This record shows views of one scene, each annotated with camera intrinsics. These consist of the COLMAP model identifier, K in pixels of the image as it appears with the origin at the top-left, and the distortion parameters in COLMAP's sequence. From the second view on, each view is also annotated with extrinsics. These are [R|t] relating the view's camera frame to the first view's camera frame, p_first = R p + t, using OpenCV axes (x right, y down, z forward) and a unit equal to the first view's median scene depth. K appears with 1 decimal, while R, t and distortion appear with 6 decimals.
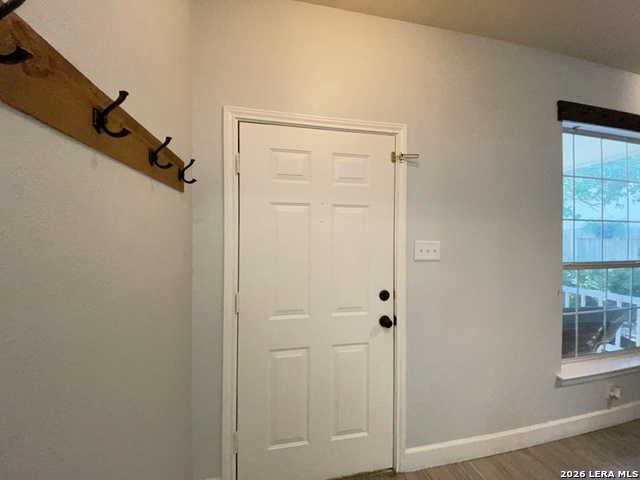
lens RADIAL K [[257.8, 0, 319.0], [0, 257.8, 239.0], [0, 0, 1]] dist [0.023084, -0.021683]
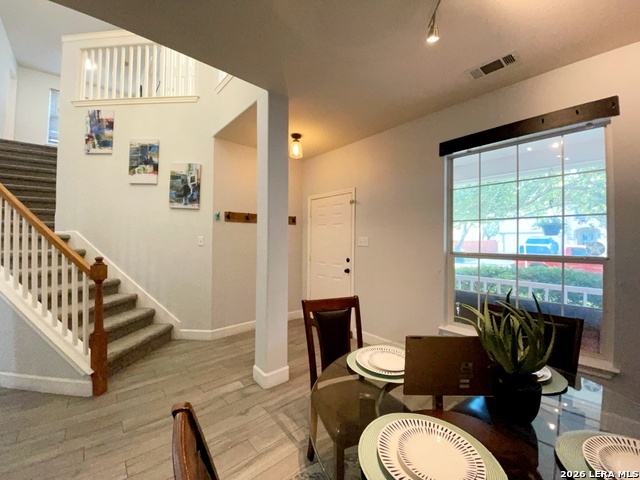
lens RADIAL K [[257.8, 0, 319.0], [0, 257.8, 239.0], [0, 0, 1]] dist [0.023084, -0.021683]
pose [[0.490556, -0.001704, -0.871408, 2.200135], [-0.007950, 0.999948, -0.006431, 0.039111], [0.871373, 0.010082, 0.490517, -0.410592]]
